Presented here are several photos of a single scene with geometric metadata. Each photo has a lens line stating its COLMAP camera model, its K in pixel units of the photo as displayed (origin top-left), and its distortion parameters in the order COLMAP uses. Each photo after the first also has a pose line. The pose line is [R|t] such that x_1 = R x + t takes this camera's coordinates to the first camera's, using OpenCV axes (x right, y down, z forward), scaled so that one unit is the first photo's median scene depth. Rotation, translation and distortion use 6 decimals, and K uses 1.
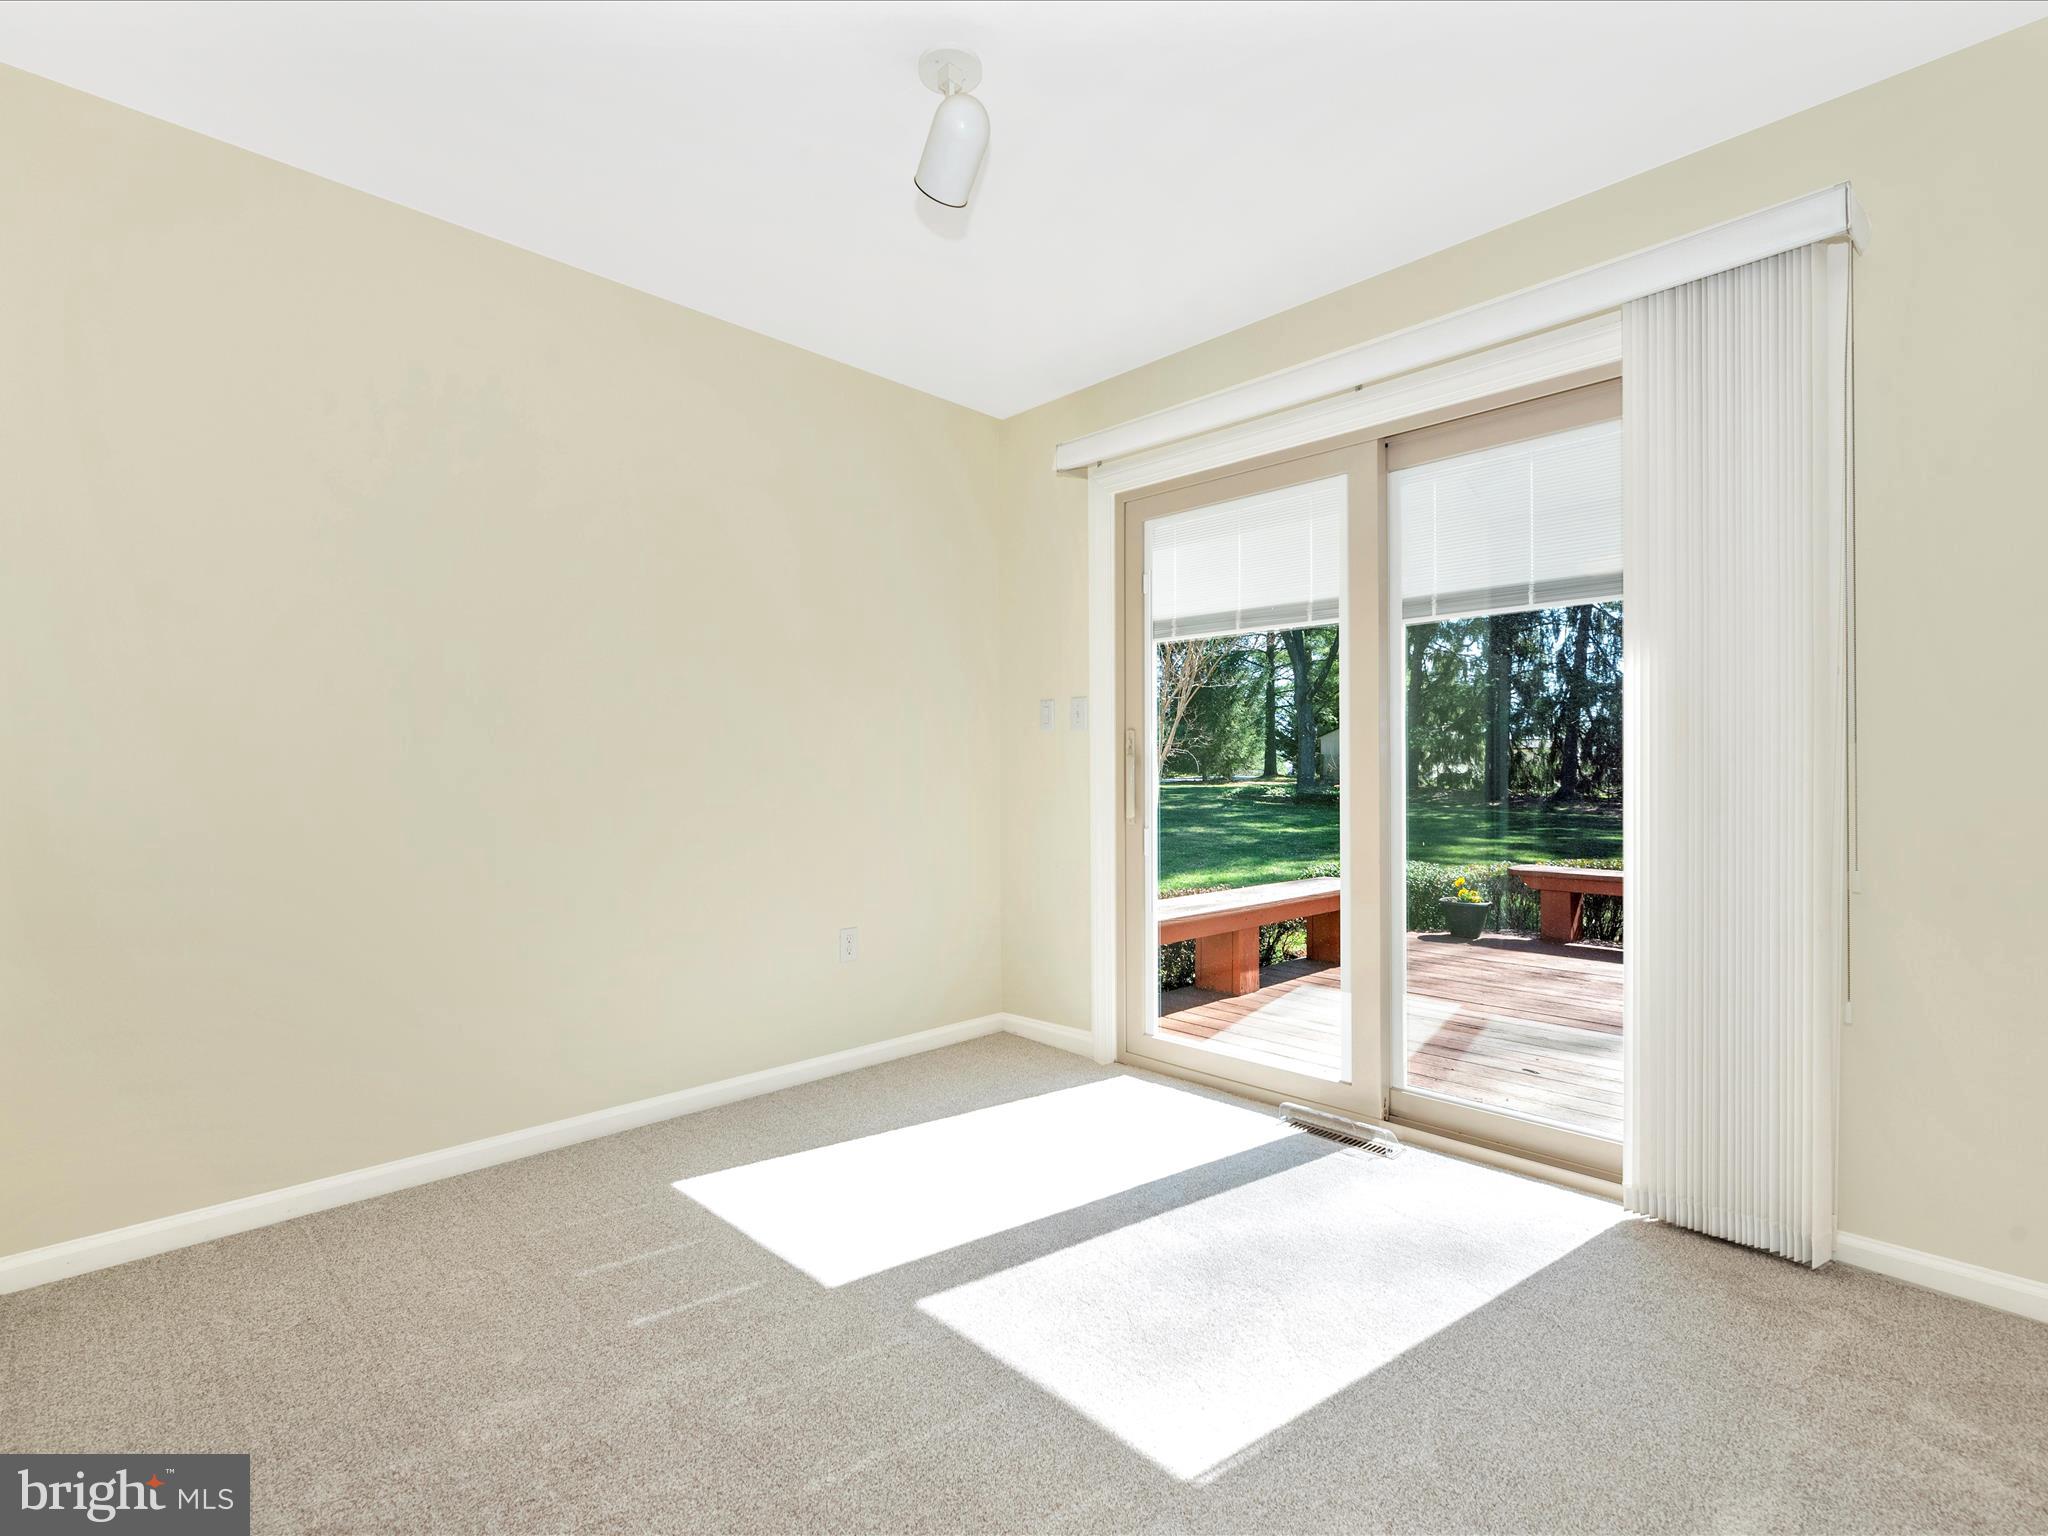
lens RADIAL K [[956.4, 0, 1067.3], [0, 956.4, 774.2], [0, 0, 1]] dist [-0.000257, 0.000502]
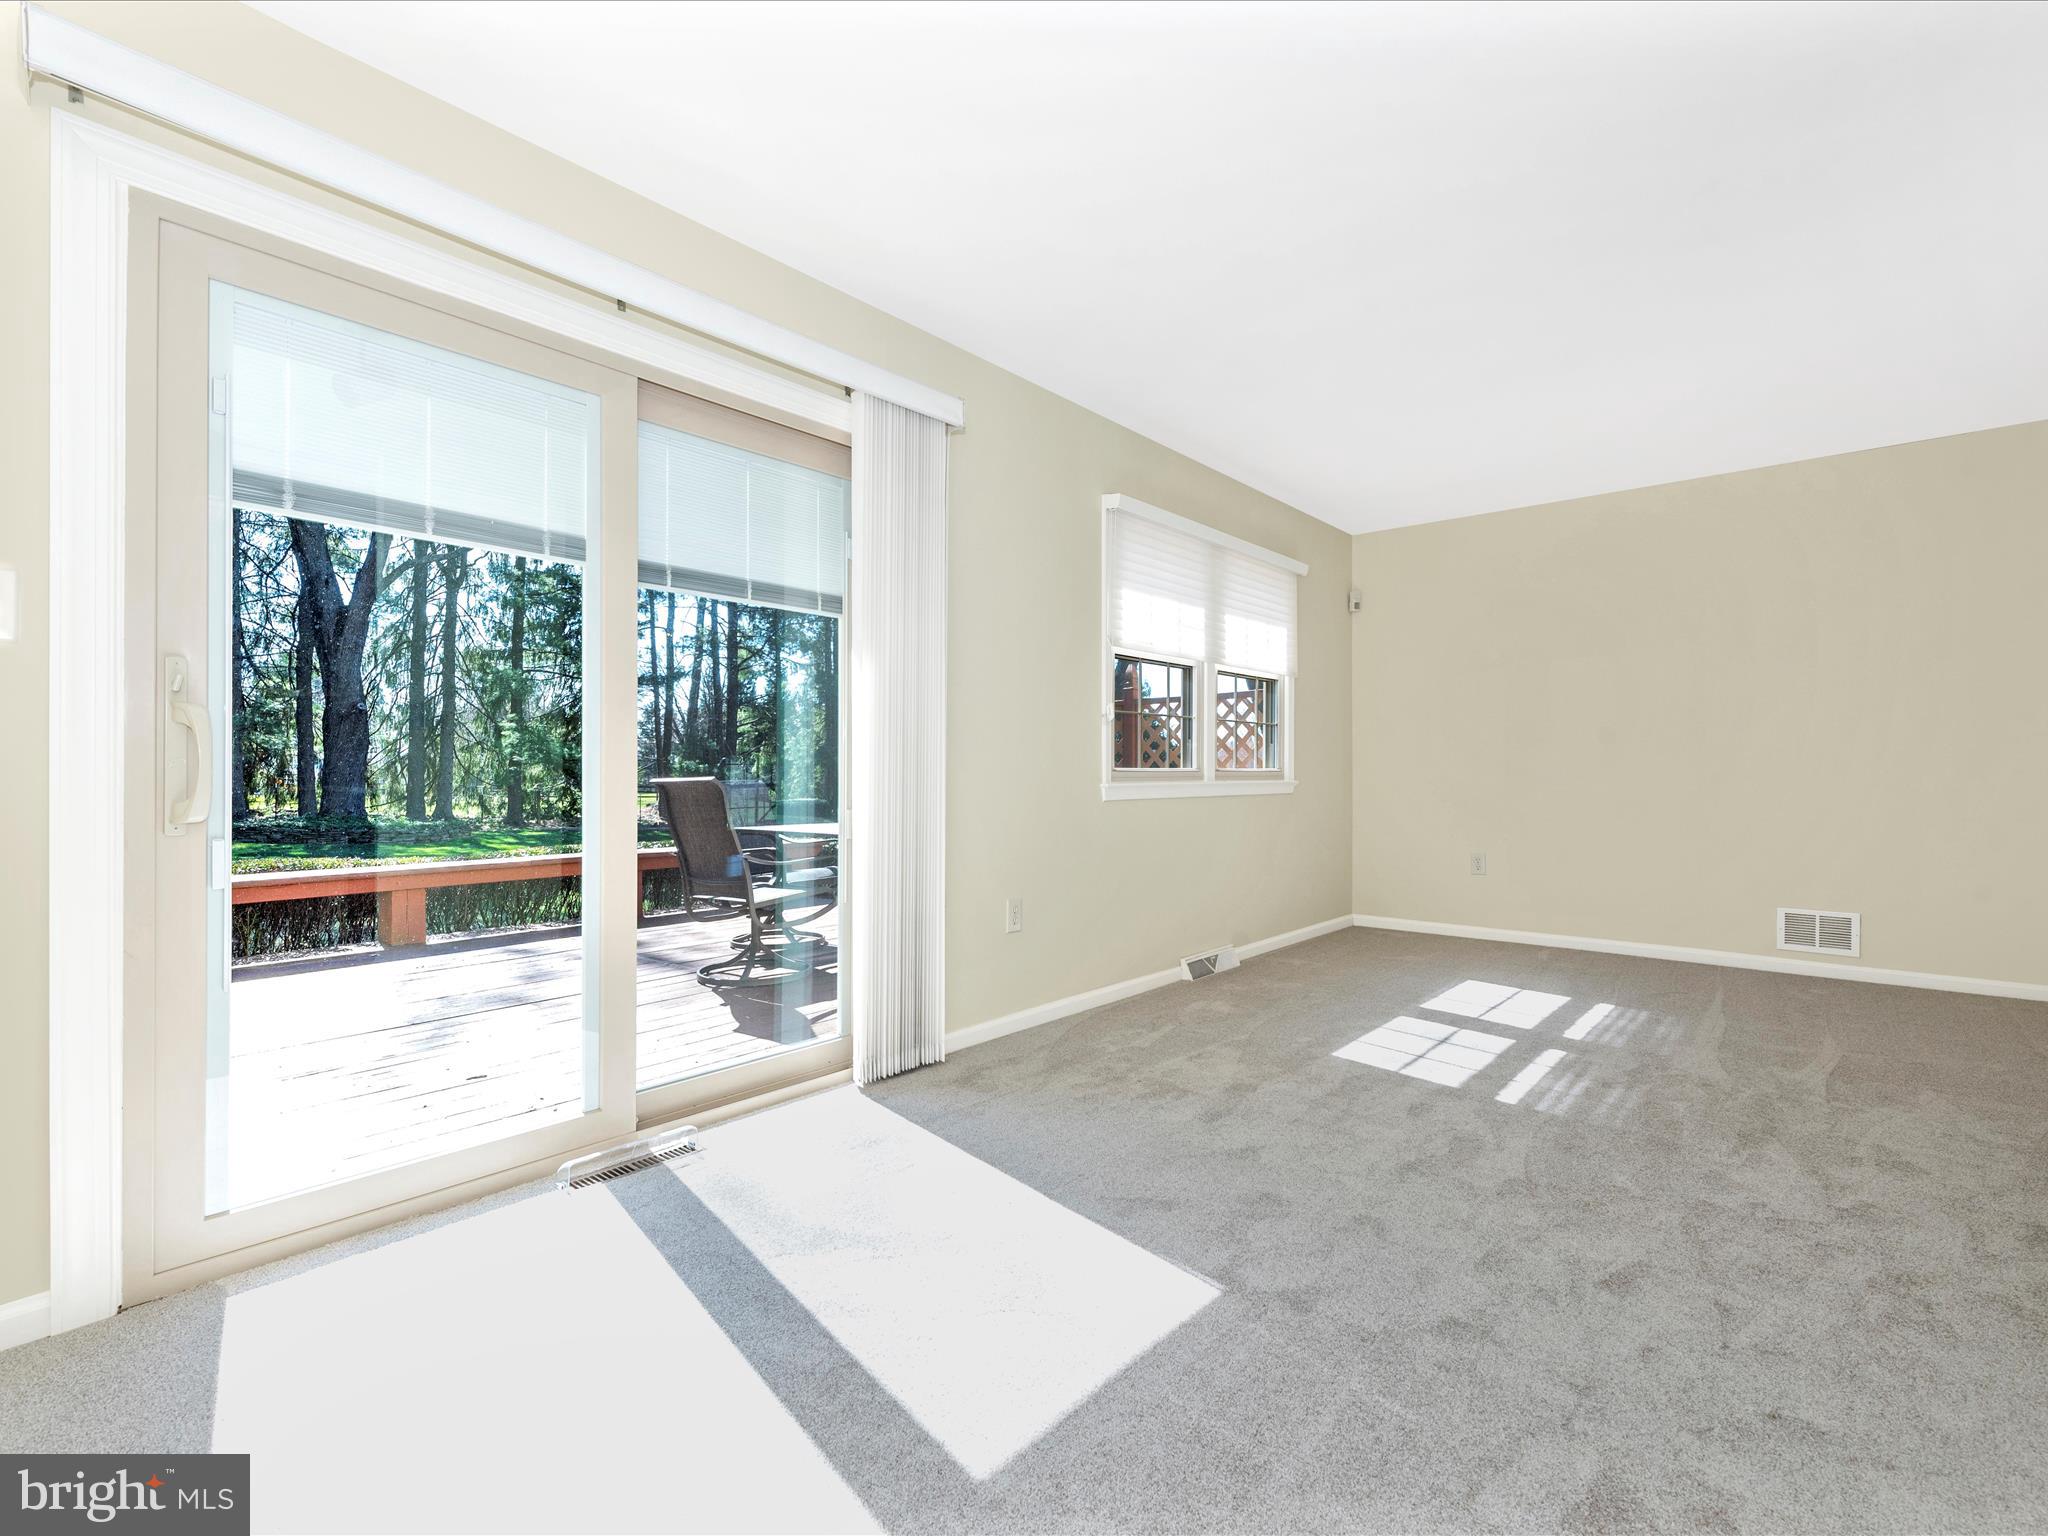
lens RADIAL K [[925.3, 0, 1055.7], [0, 925.3, 754.9], [0, 0, 1]] dist [0.004031, 0.000160]
pose [[-0.051076, 0.012158, 0.998621, -0.577355], [-0.002588, 0.999921, -0.012306, 0.016168], [-0.998691, -0.003213, -0.051040, 0.659118]]
